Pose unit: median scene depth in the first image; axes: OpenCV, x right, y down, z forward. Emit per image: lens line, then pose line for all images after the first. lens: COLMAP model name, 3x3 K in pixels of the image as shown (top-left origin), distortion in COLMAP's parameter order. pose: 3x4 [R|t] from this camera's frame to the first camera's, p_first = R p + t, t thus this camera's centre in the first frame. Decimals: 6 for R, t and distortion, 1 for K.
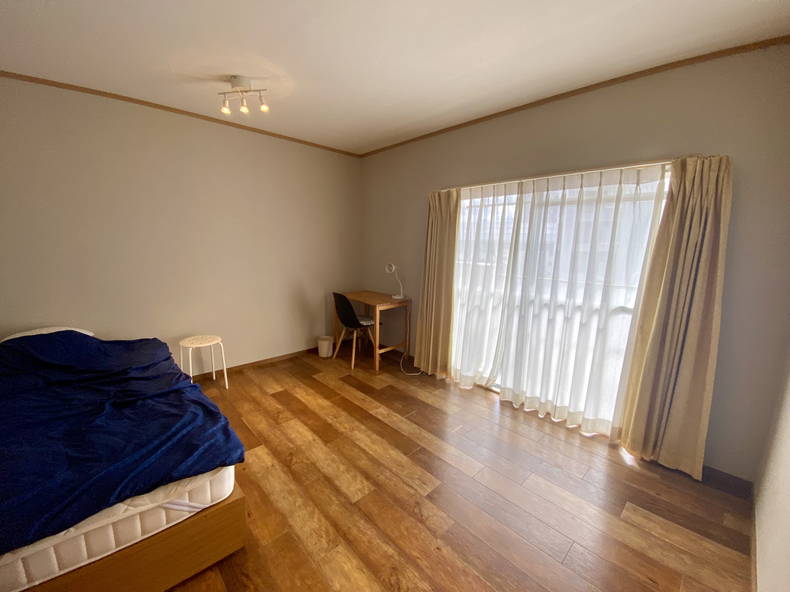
lens RADIAL K [[320.7, 0, 390.4], [0, 320.7, 294.1], [0, 0, 1]] dist [0.015187, -0.017352]
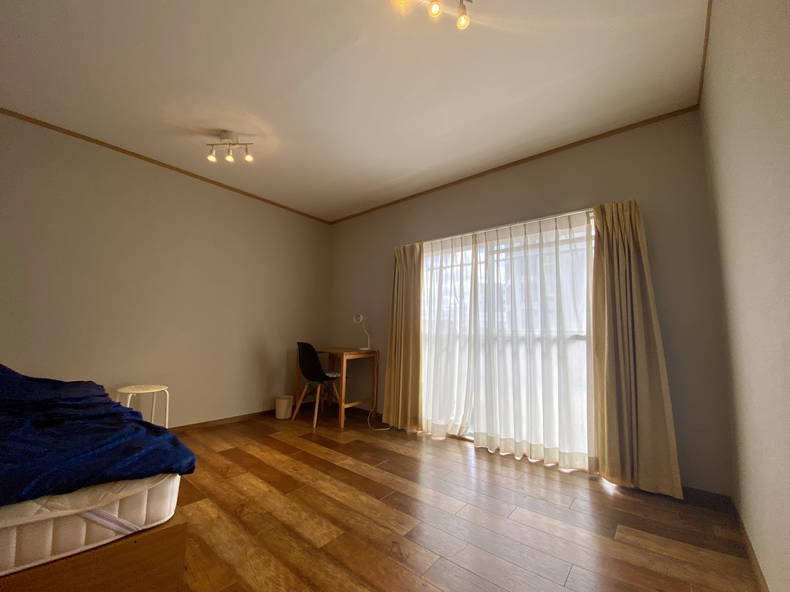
lens RADIAL K [[321.4, 0, 391.2], [0, 321.4, 293.4], [0, 0, 1]] dist [0.019724, -0.018678]
pose [[0.992344, 0.015550, 0.122518, -0.032327], [0.018843, 0.961362, -0.274642, 0.190434], [-0.122055, 0.274848, 0.953709, 0.001073]]
